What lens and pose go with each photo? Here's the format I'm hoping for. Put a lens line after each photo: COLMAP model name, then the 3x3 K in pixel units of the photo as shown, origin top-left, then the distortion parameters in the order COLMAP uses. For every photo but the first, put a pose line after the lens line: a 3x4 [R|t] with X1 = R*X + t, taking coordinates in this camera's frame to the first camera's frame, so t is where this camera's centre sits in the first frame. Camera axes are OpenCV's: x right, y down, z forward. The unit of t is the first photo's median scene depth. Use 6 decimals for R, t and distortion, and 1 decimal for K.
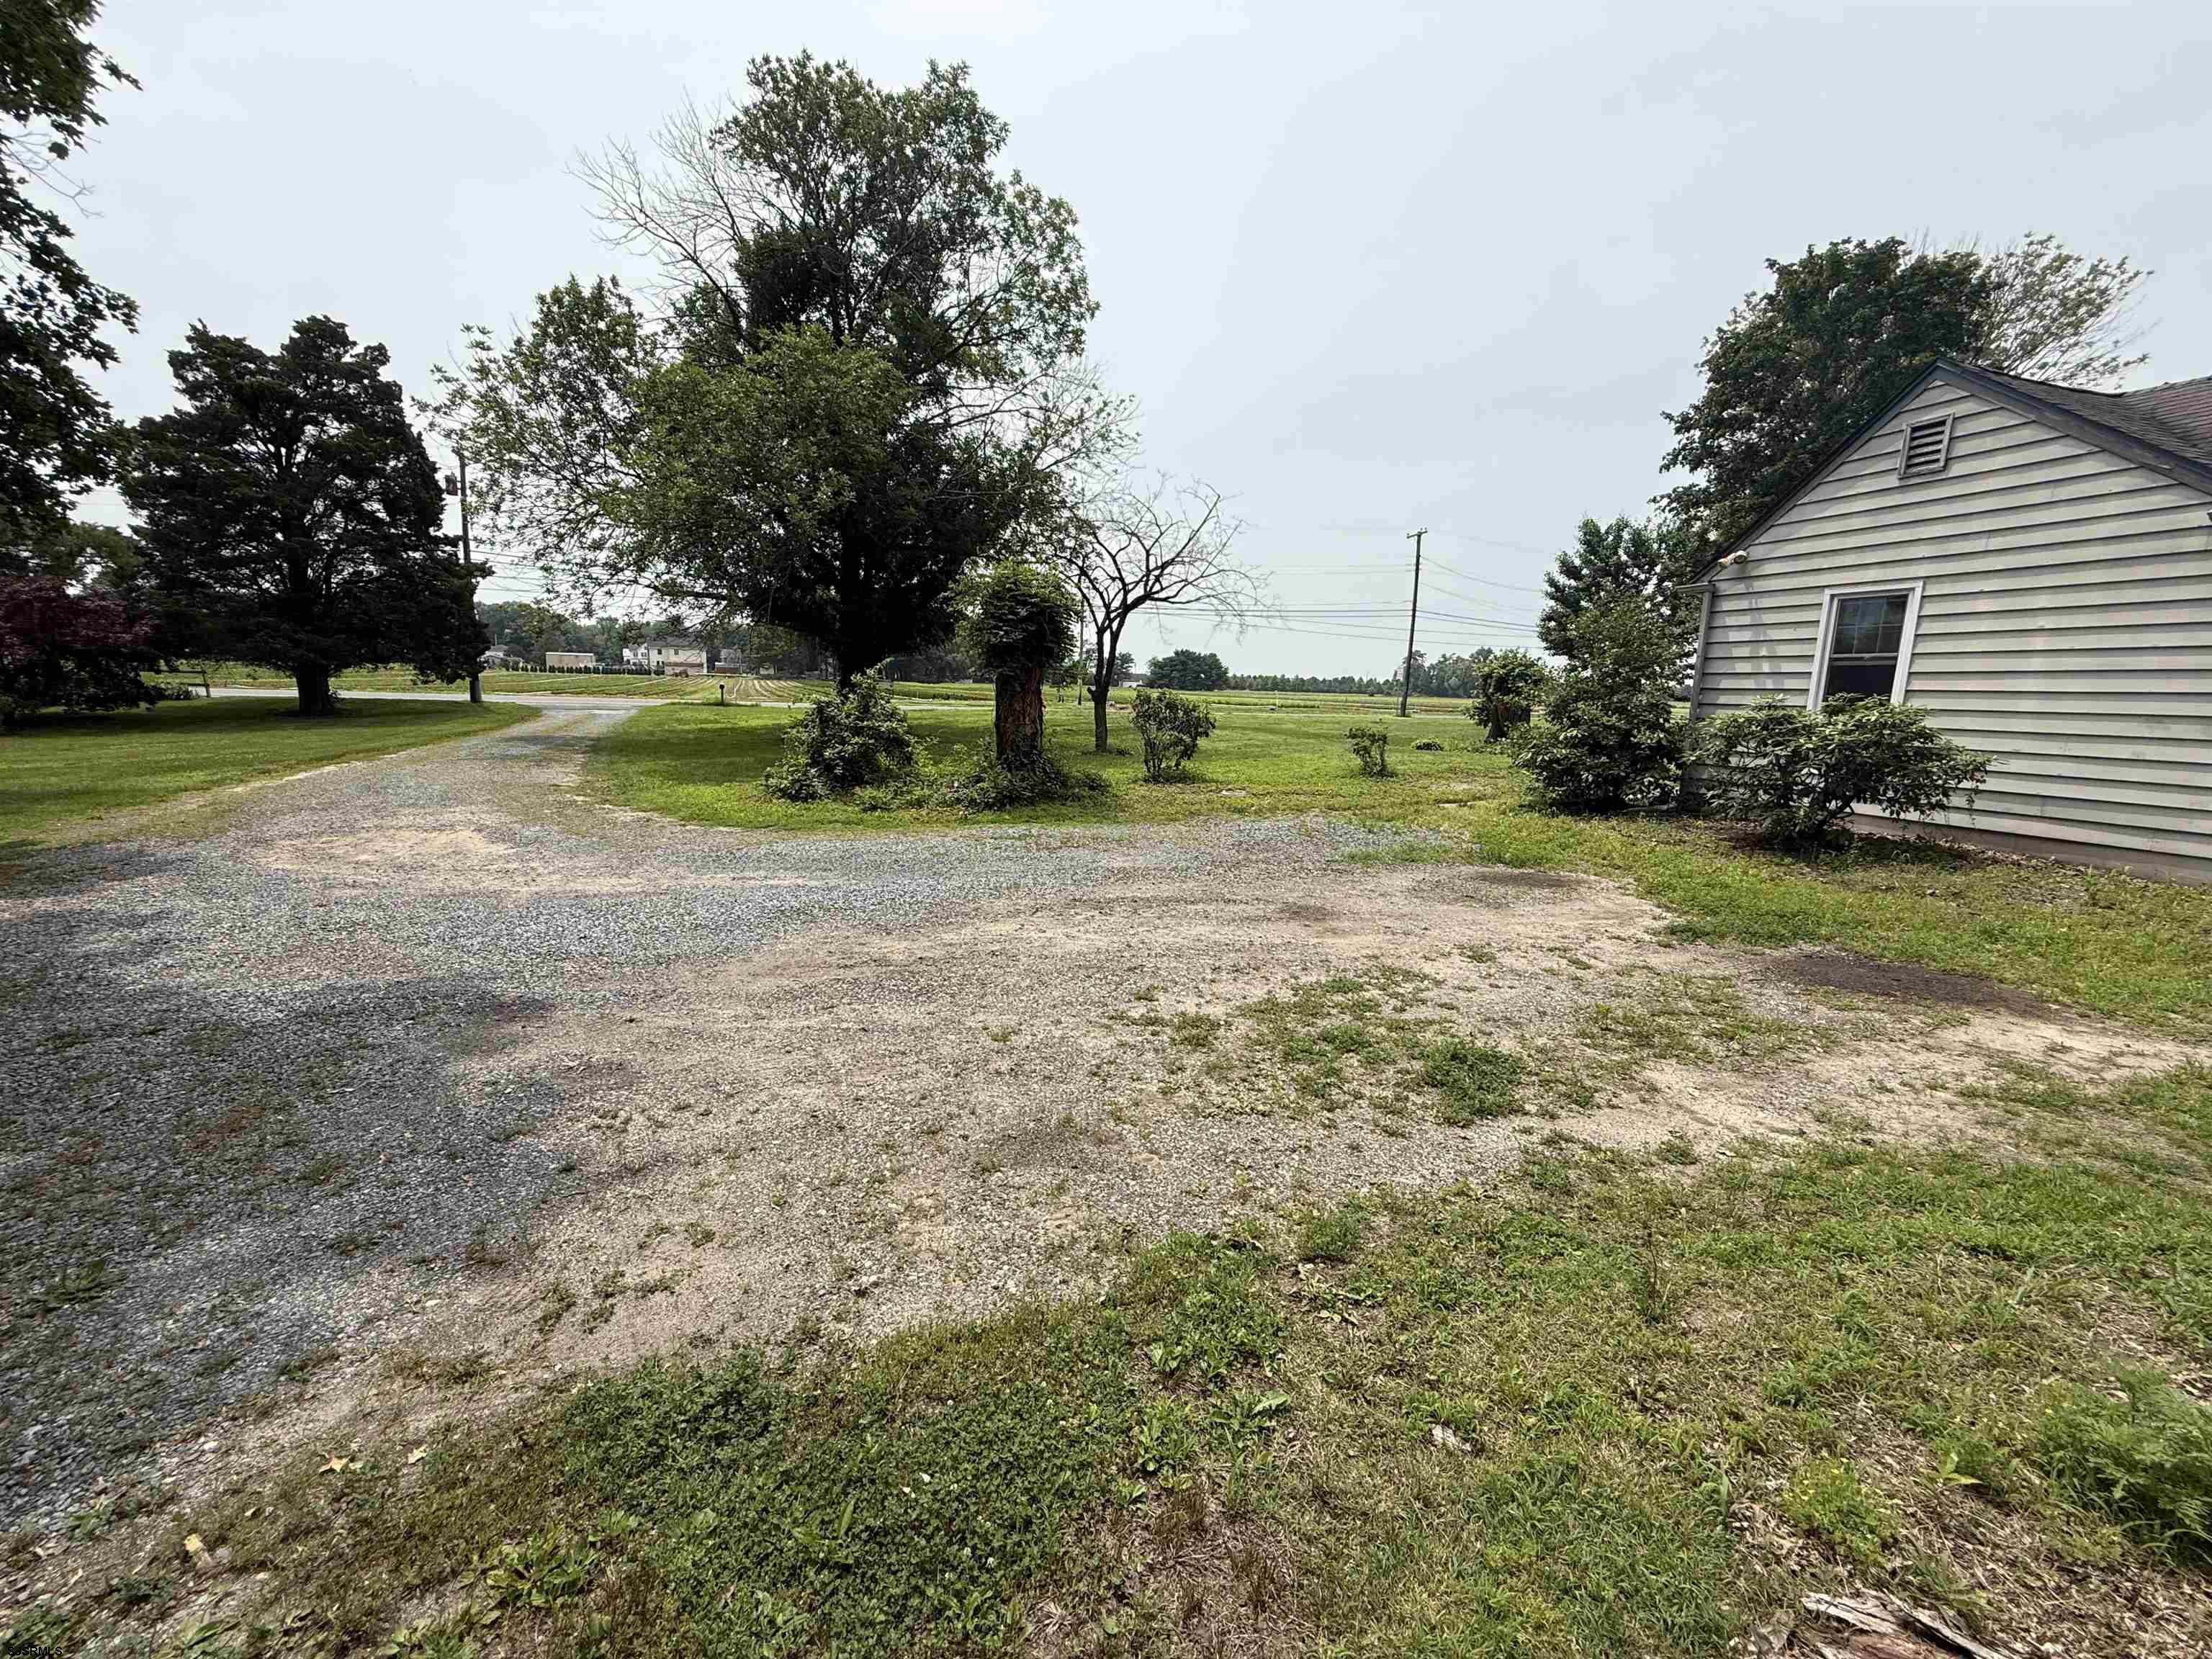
lens RADIAL K [[893.5, 0, 1094.3], [0, 893.5, 835.4], [0, 0, 1]] dist [0.006810, -0.000347]
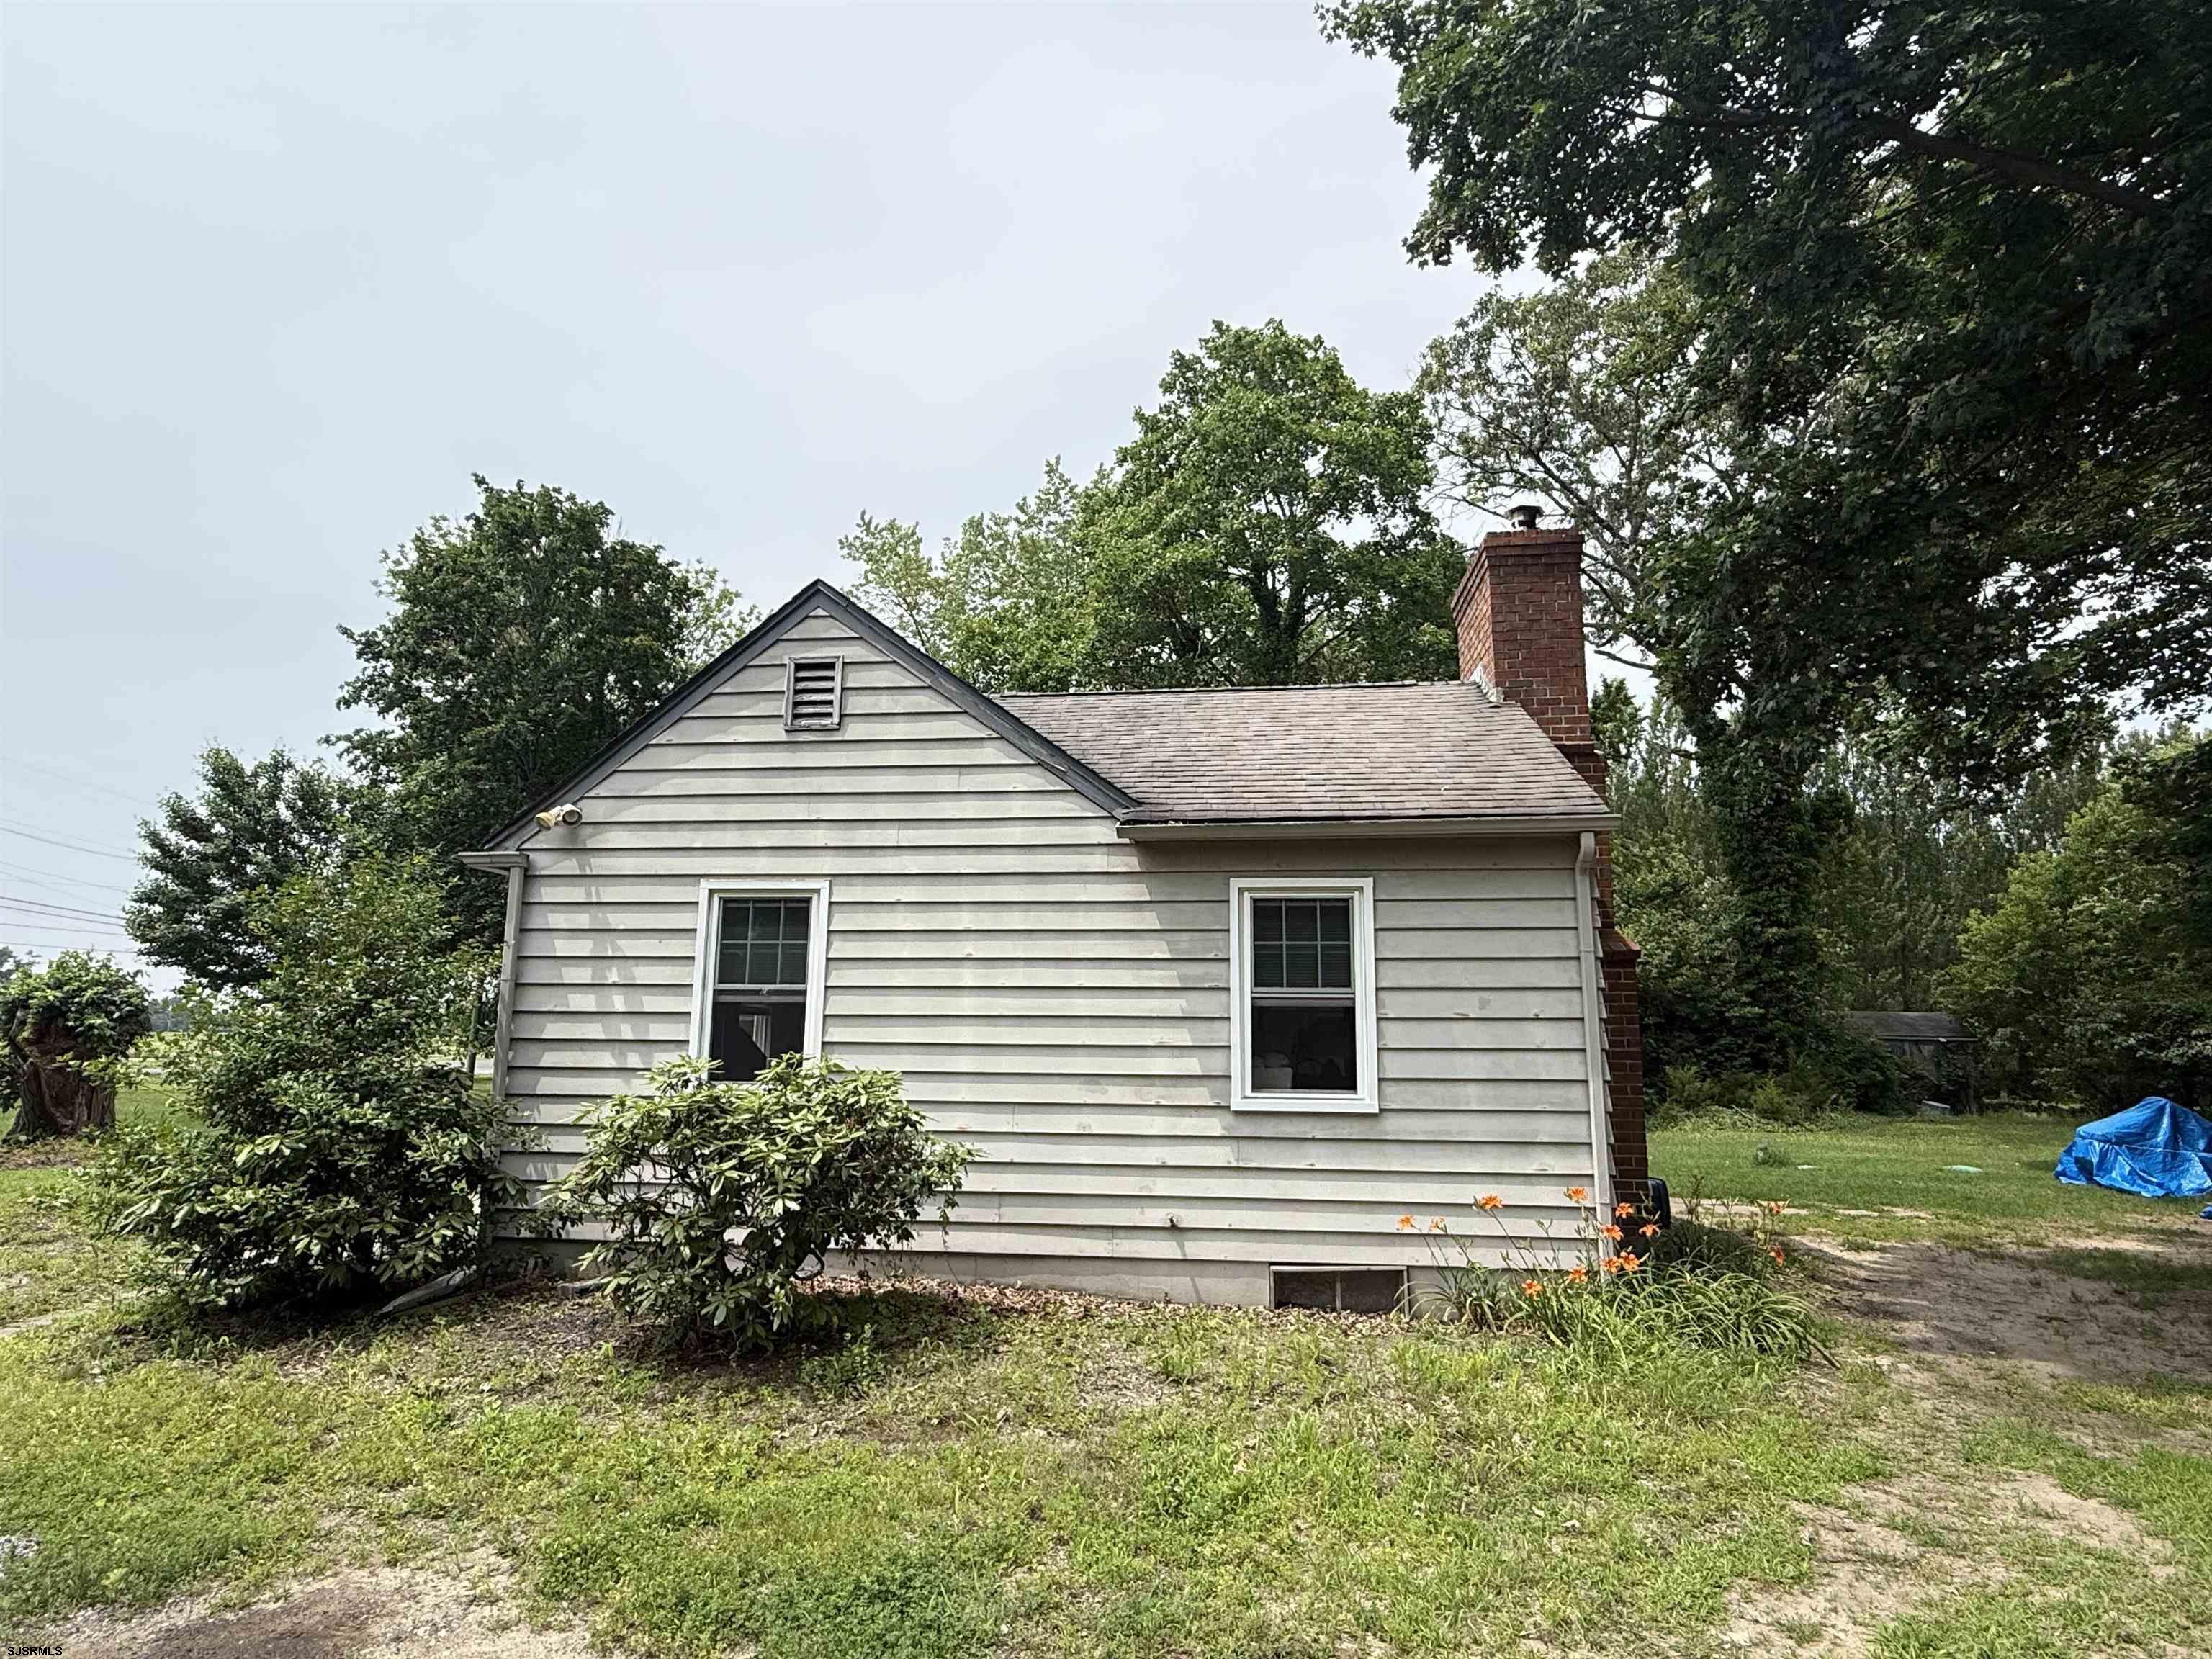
lens RADIAL K [[1203.4, 0, 1106.0], [0, 1203.4, 829.5], [0, 0, 1]] dist [-0.002837, -0.000736]
pose [[0.409573, 0.135150, 0.902211, 0.150855], [0.150515, 0.965402, -0.212944, -0.077548], [-0.899775, 0.223012, 0.375061, 0.376409]]
